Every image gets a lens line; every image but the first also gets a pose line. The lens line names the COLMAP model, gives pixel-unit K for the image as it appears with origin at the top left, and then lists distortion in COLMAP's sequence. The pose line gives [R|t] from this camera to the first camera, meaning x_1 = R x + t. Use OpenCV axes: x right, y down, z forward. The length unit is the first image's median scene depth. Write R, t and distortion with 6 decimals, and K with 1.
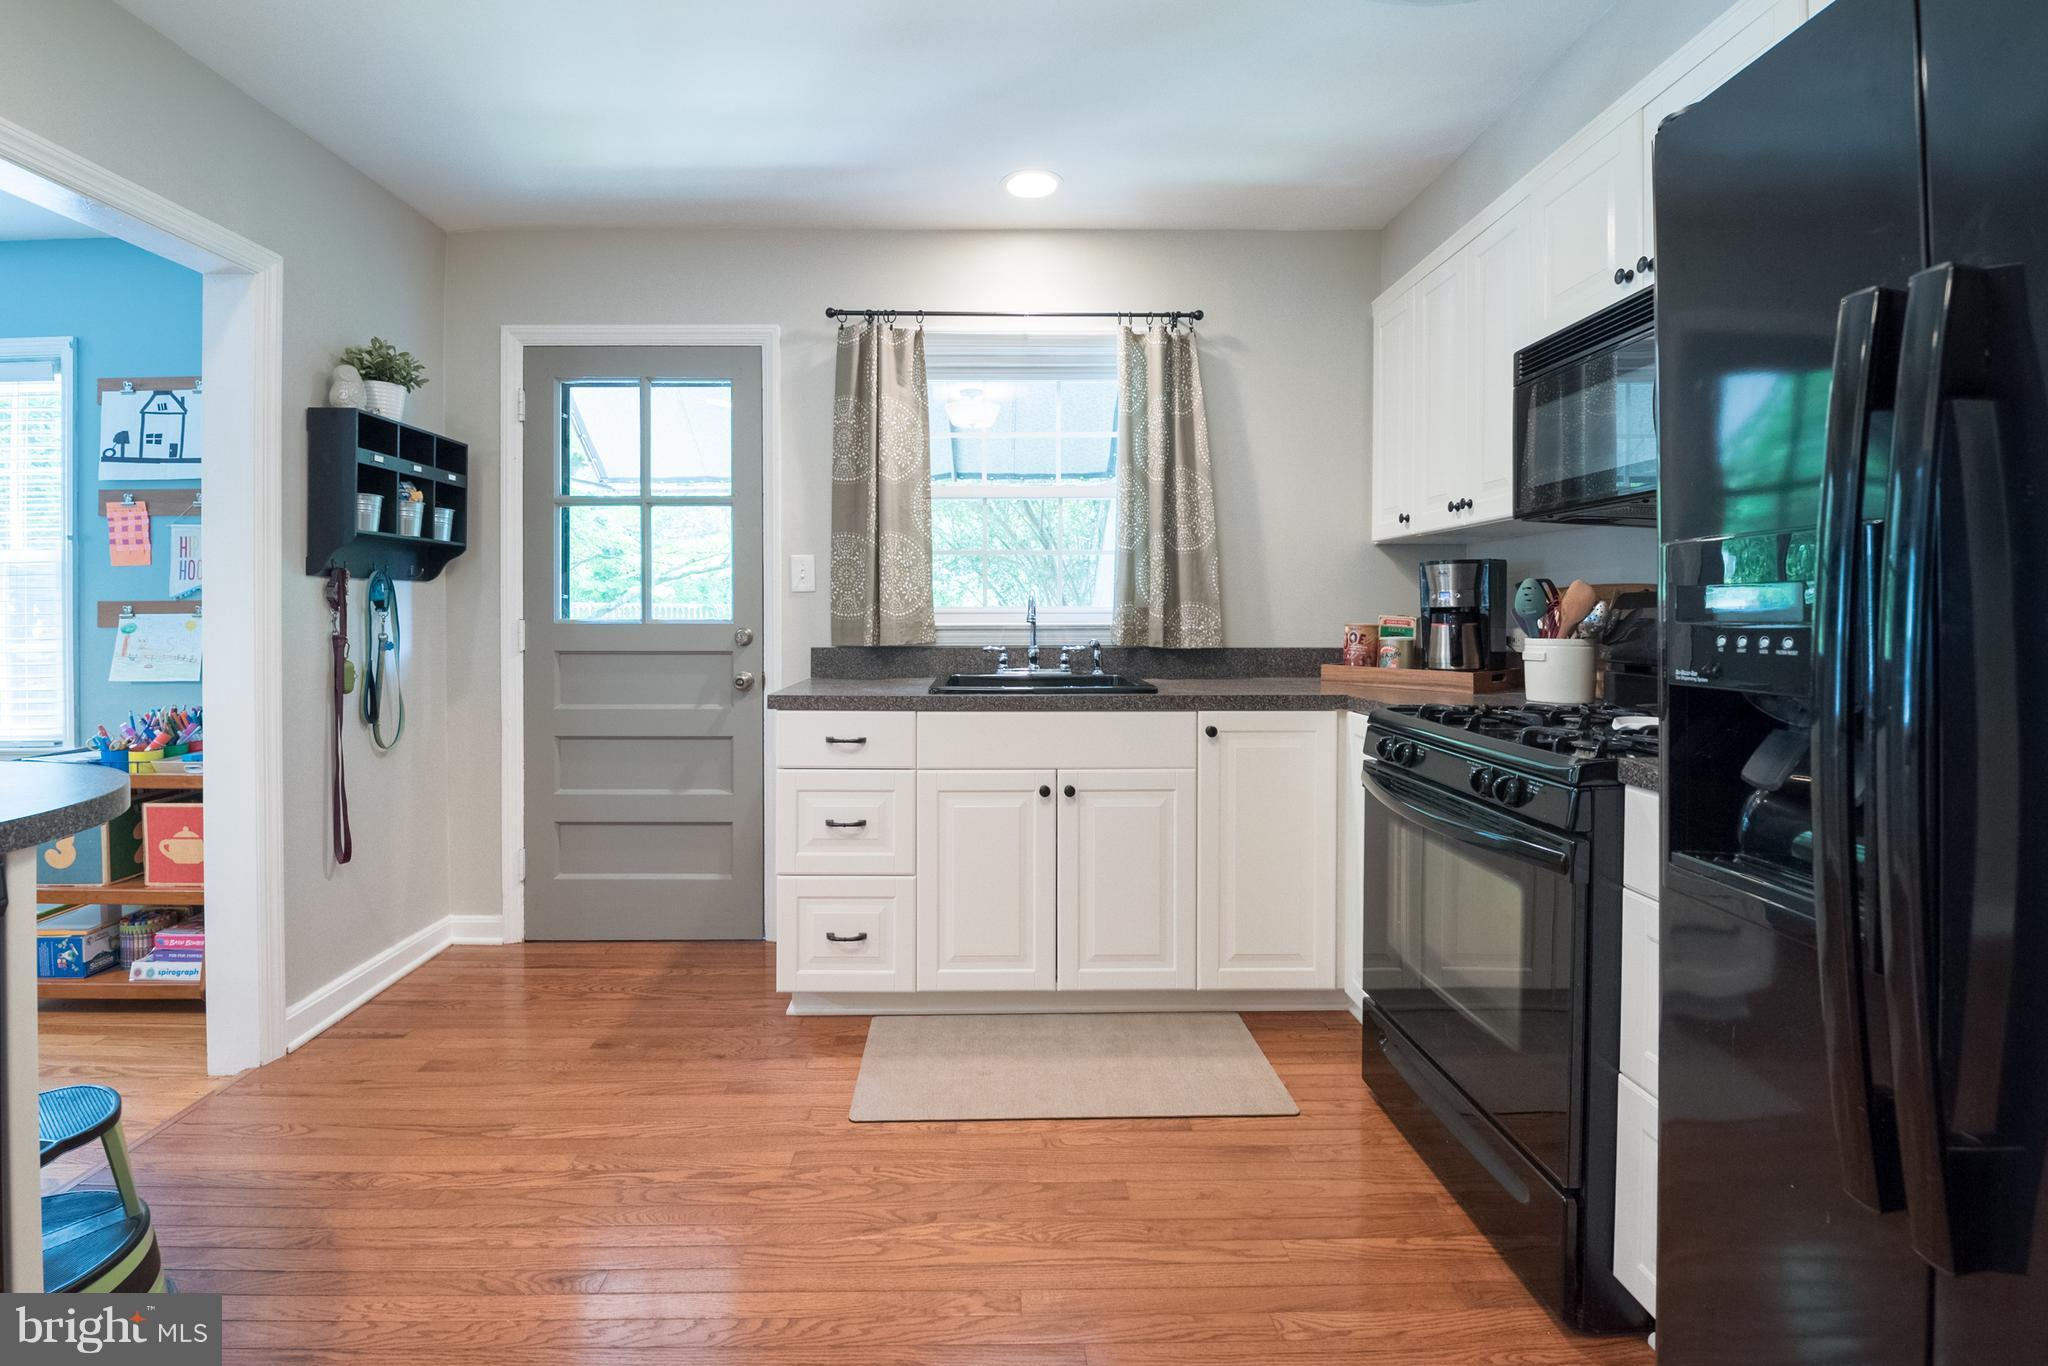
lens RADIAL K [[930.2, 0, 1016.8], [0, 930.2, 612.5], [0, 0, 1]] dist [-0.000019, -0.000117]
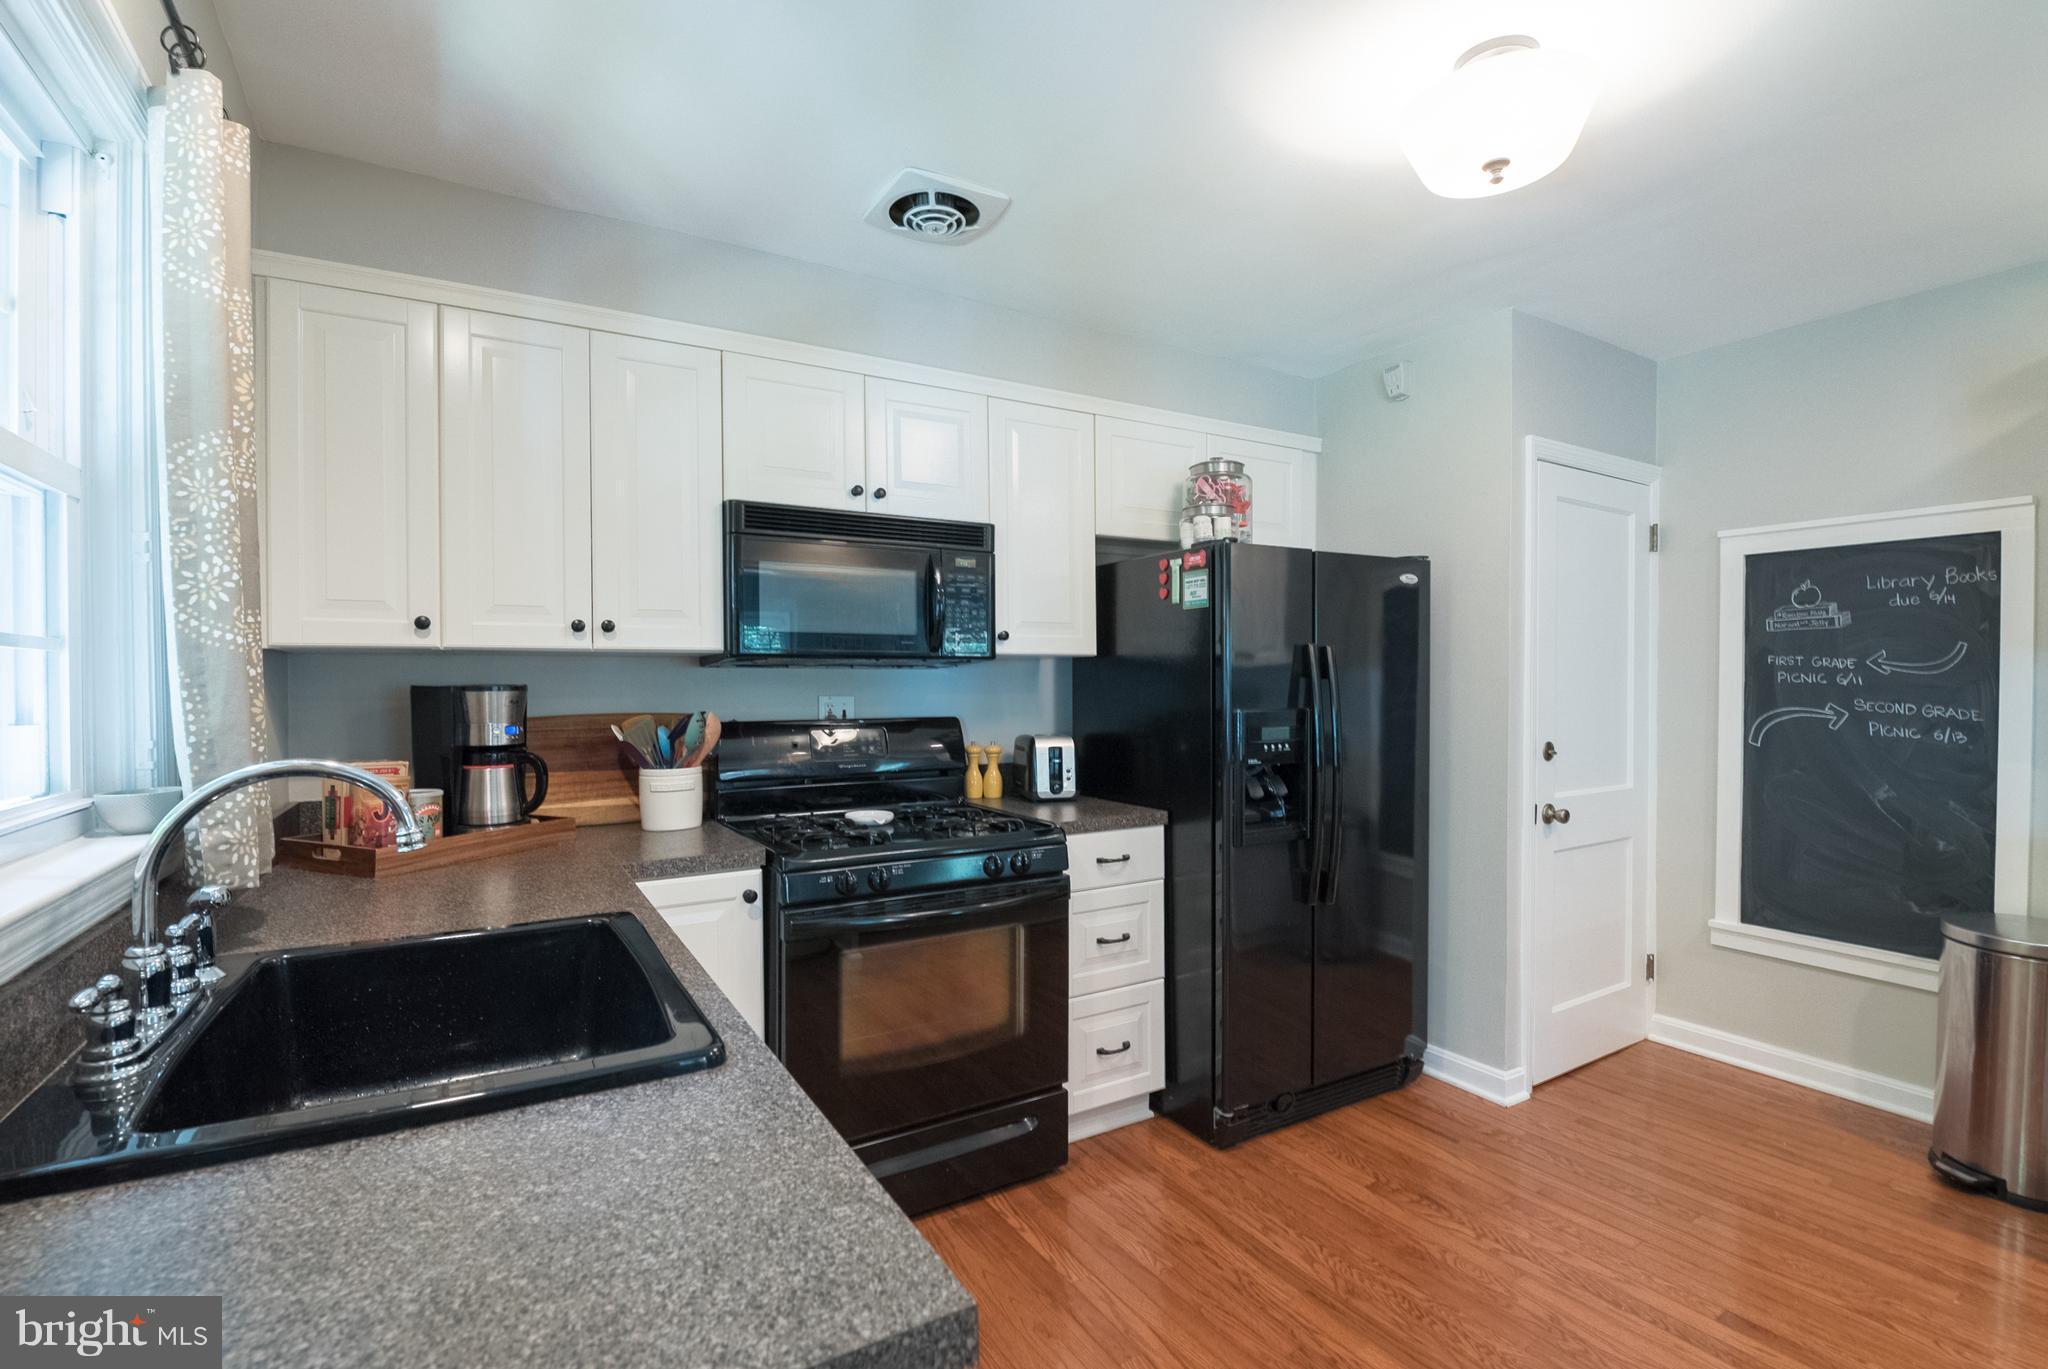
lens RADIAL K [[925.5, 0, 1024.0], [0, 925.5, 684.5], [0, 0, 1]] dist [-0.001960, -0.000277]
pose [[-0.498232, 0.001024, 0.867043, -0.443798], [0.006690, 0.999974, 0.002663, -0.056162], [-0.867018, 0.007127, -0.498226, 1.003735]]
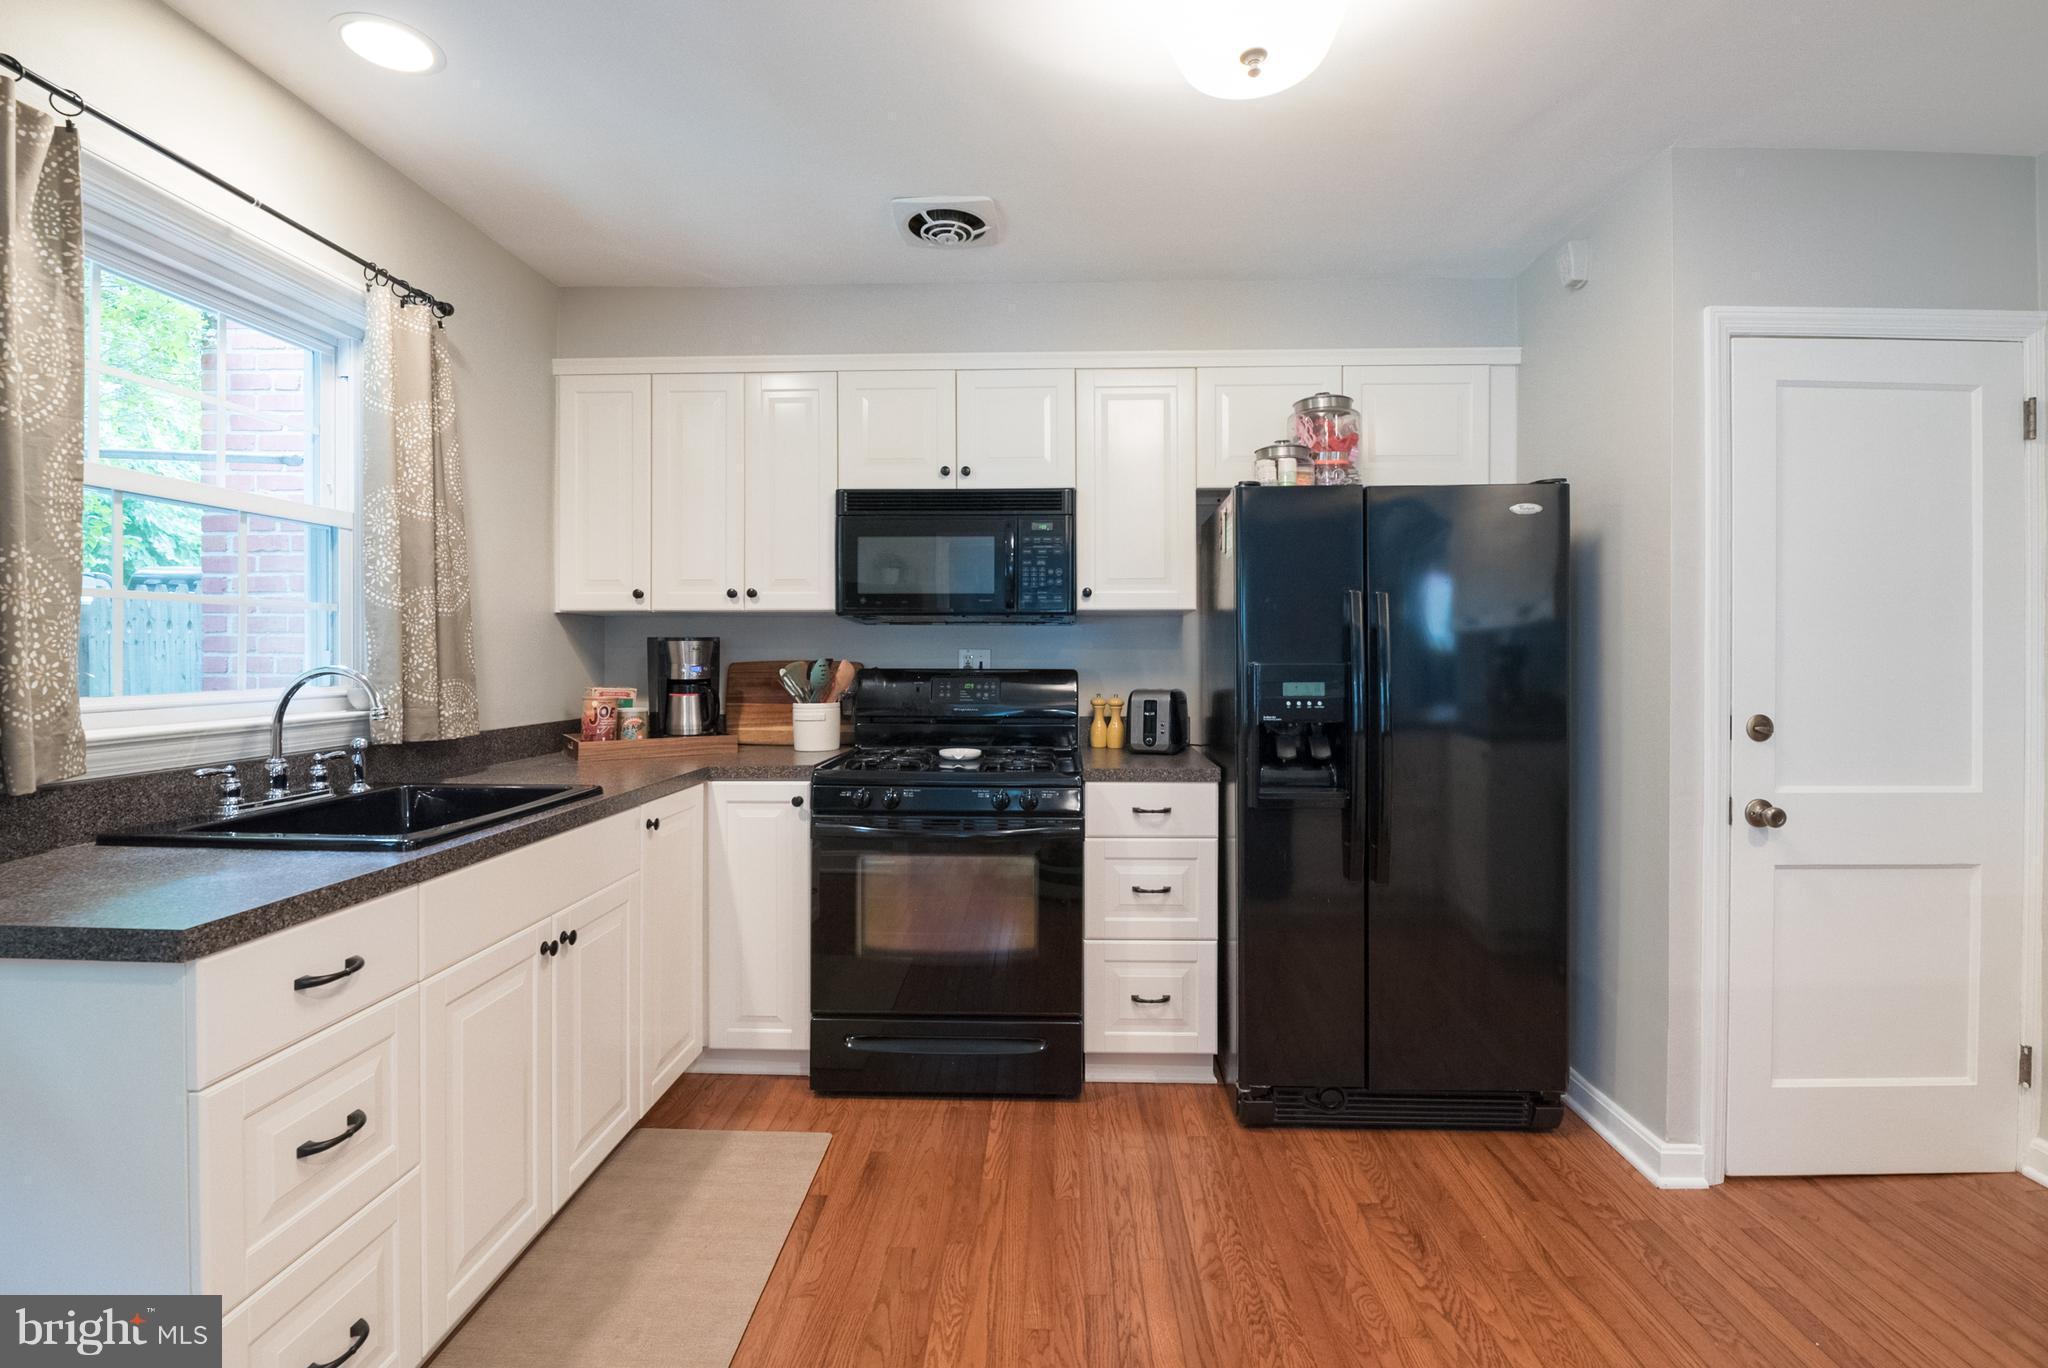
lens RADIAL K [[924.1, 0, 1021.6], [0, 924.1, 646.5], [0, 0, 1]] dist [-0.003894, -0.006647]
pose [[0.047992, 0.008101, 0.998815, -0.624239], [-0.000004, 0.999967, -0.008110, -0.035965], [-0.998848, 0.000385, 0.047991, 0.549771]]
